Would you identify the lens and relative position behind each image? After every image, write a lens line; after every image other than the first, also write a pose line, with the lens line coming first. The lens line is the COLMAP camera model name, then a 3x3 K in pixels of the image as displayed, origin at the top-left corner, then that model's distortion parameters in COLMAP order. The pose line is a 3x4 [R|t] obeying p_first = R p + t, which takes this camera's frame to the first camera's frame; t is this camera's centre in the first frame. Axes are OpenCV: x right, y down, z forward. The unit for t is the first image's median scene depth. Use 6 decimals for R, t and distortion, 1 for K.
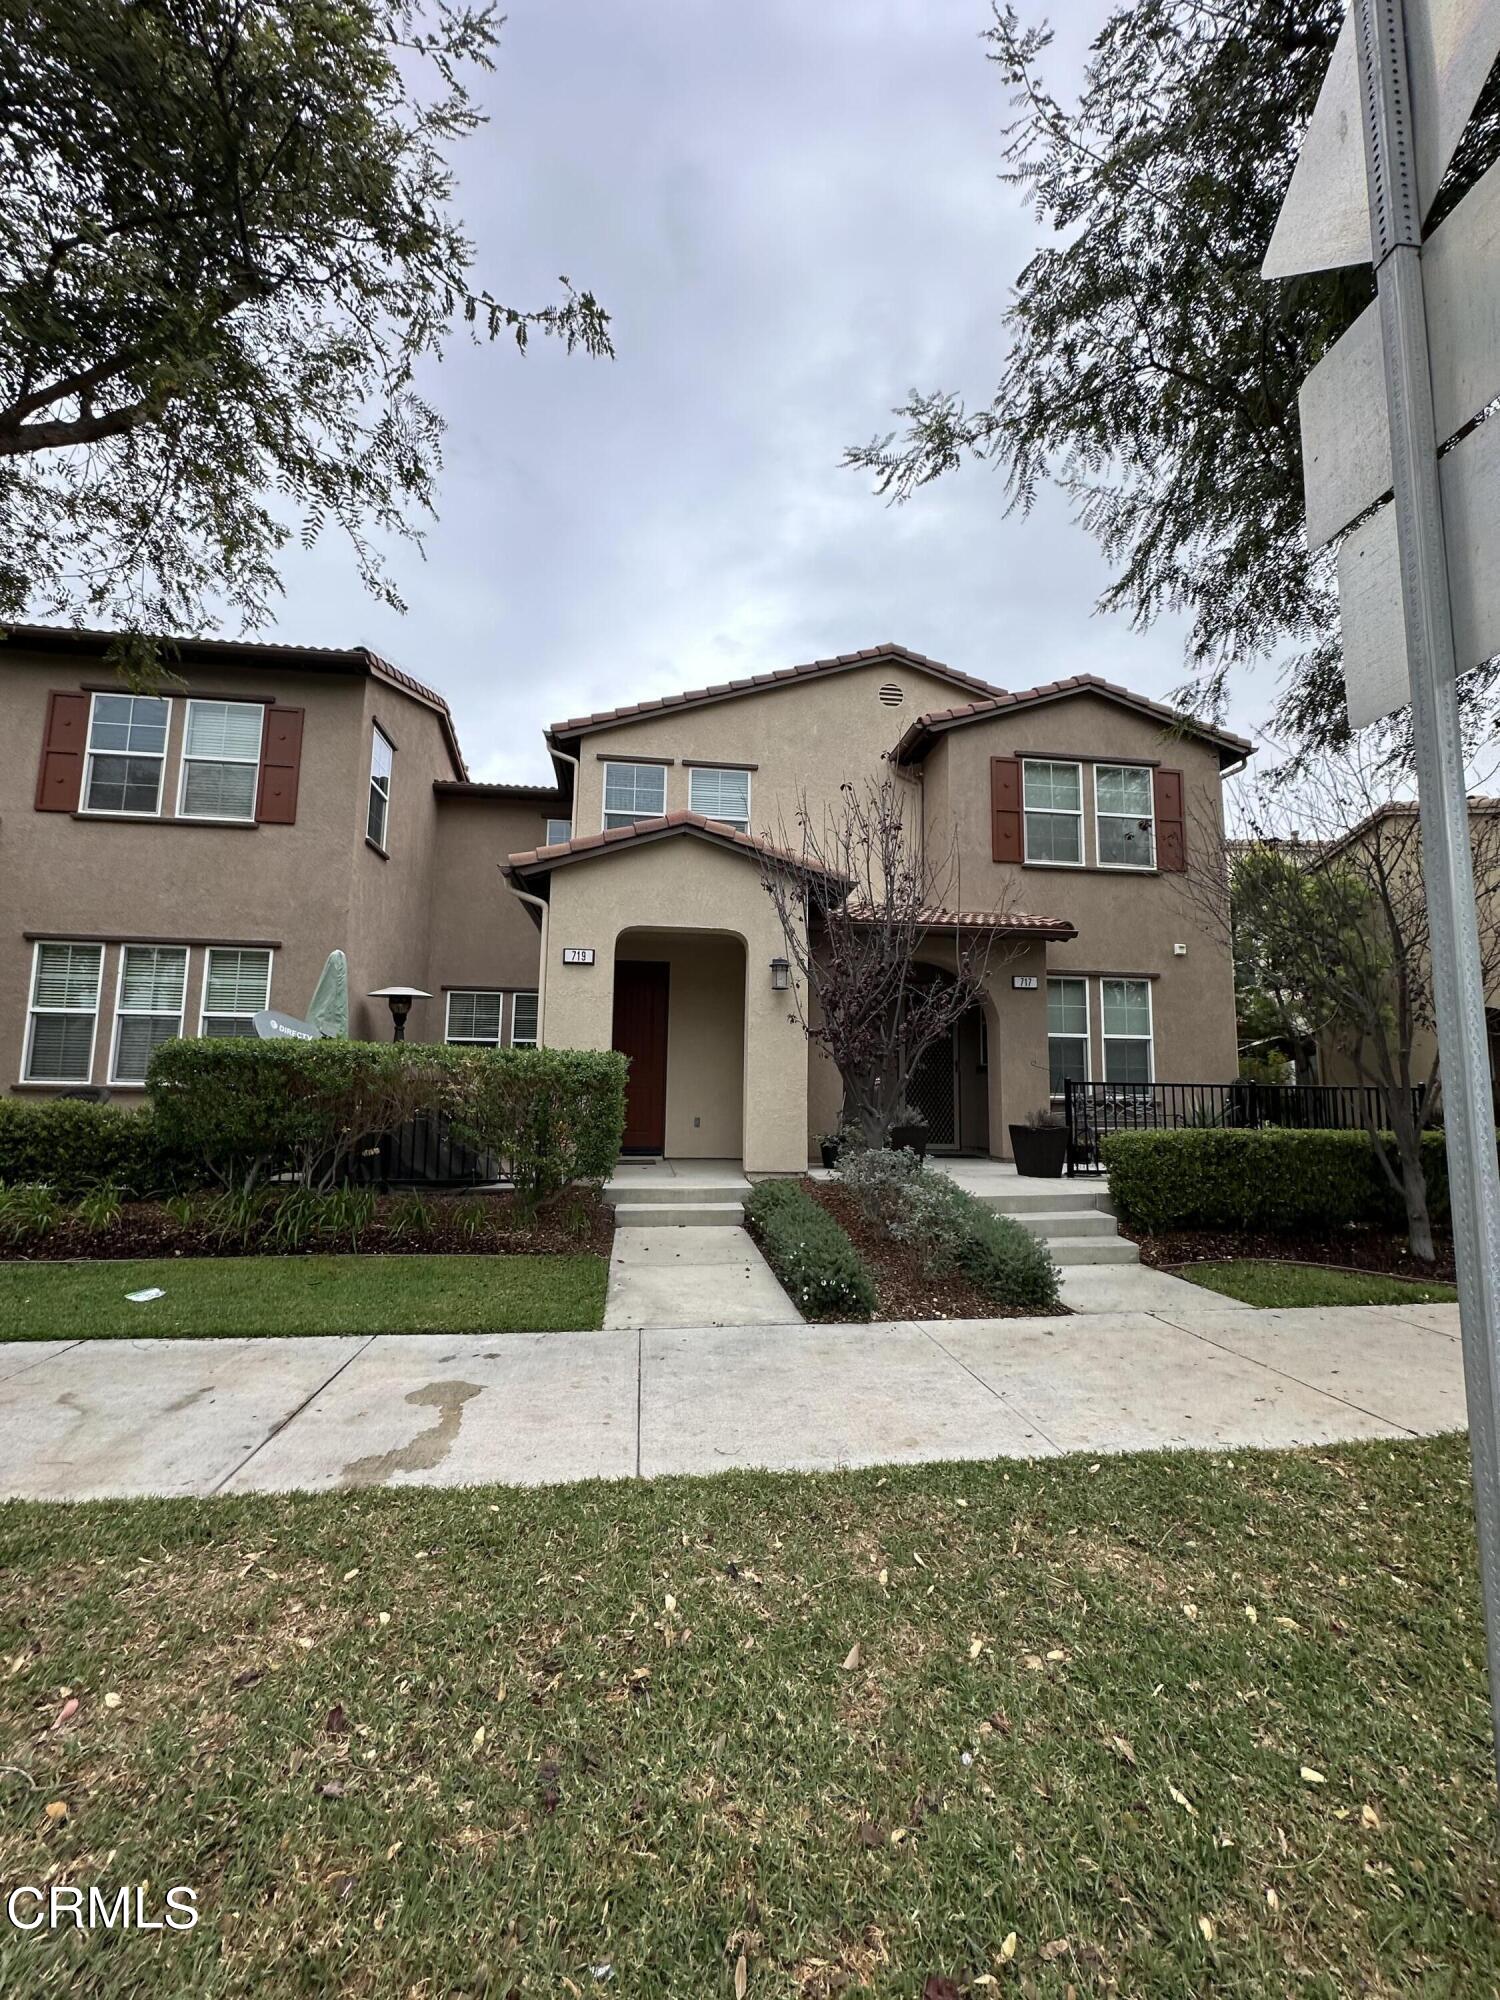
lens RADIAL K [[795.6, 0, 743.0], [0, 795.6, 1002.2], [0, 0, 1]] dist [-0.004470, 0.000932]
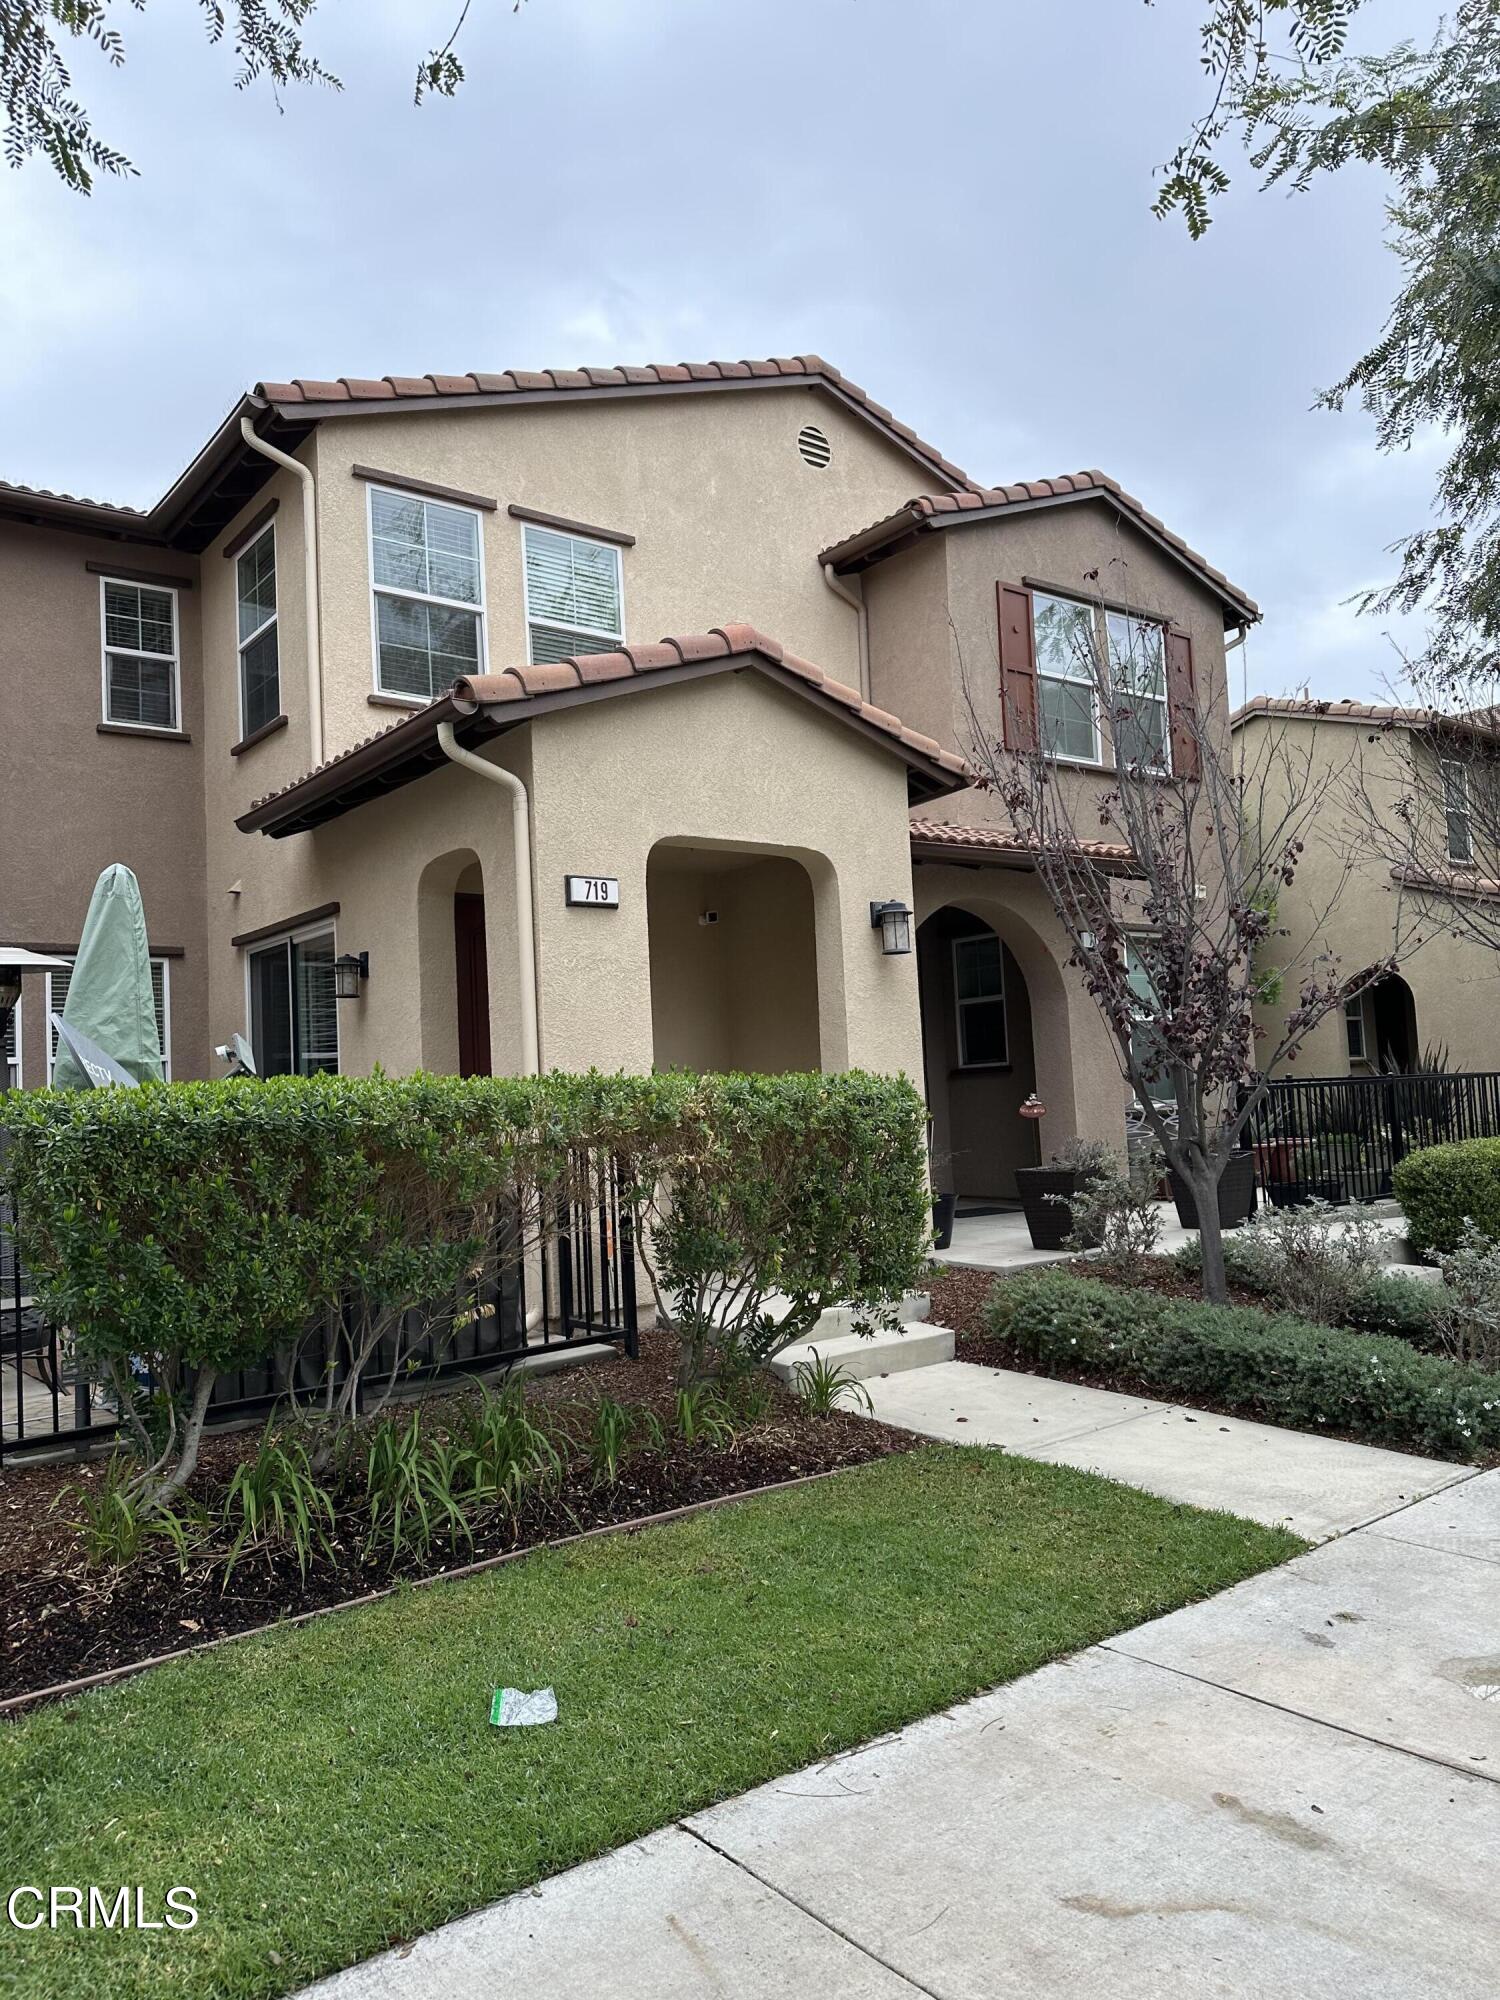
lens RADIAL K [[1396.6, 0, 736.1], [0, 1396.6, 1010.1], [0, 0, 1]] dist [0.052870, -0.033794]
pose [[0.858895, -0.023750, 0.511601, -0.578834], [0.004827, 0.999255, 0.038285, -0.014979], [-0.512129, -0.030413, 0.858370, 0.175683]]
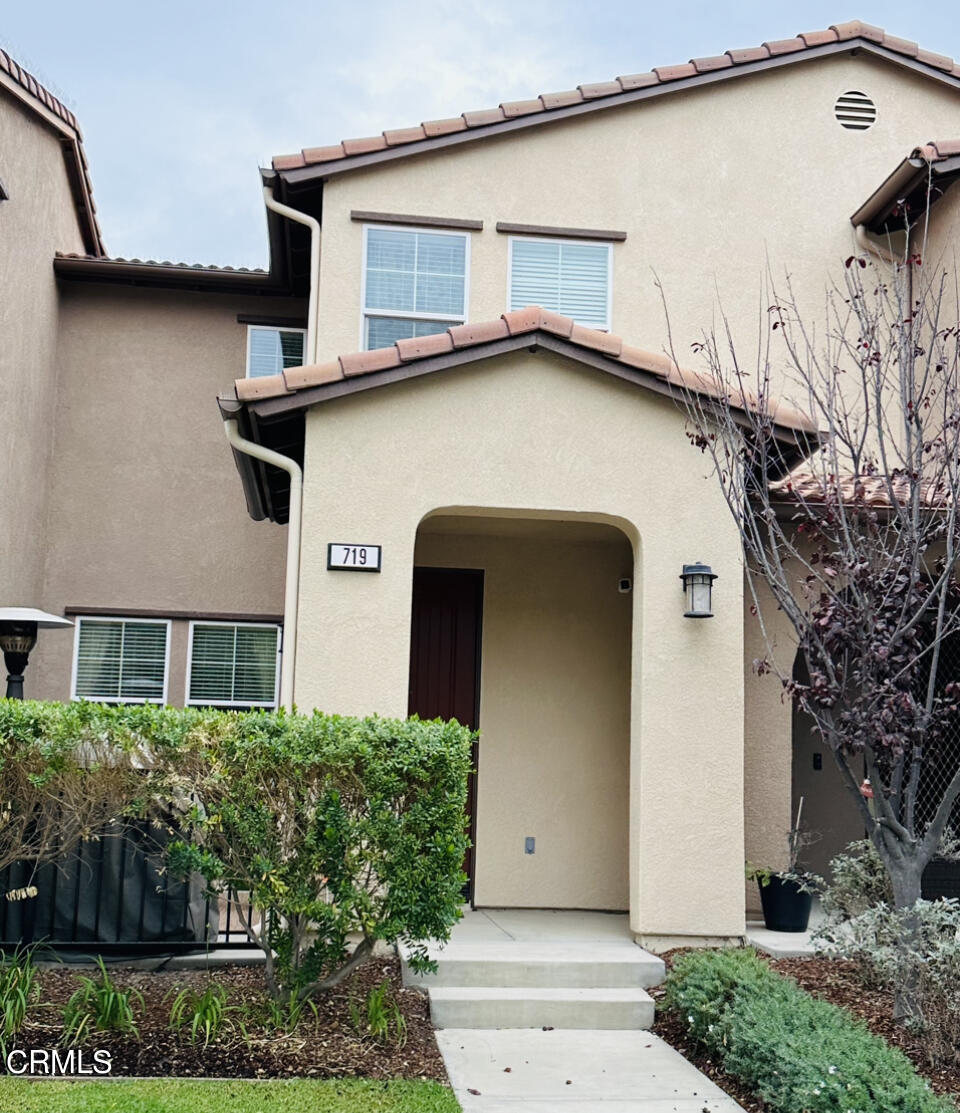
lens RADIAL K [[1343.2, 0, 482.3], [0, 1343.2, 622.9], [0, 0, 1]] dist [0.064163, 0.000000]
pose [[0.999897, 0.010165, -0.010106, -0.100622], [-0.010323, 0.999824, -0.015645, 0.004899], [0.009945, 0.015747, 0.999827, 0.020964]]
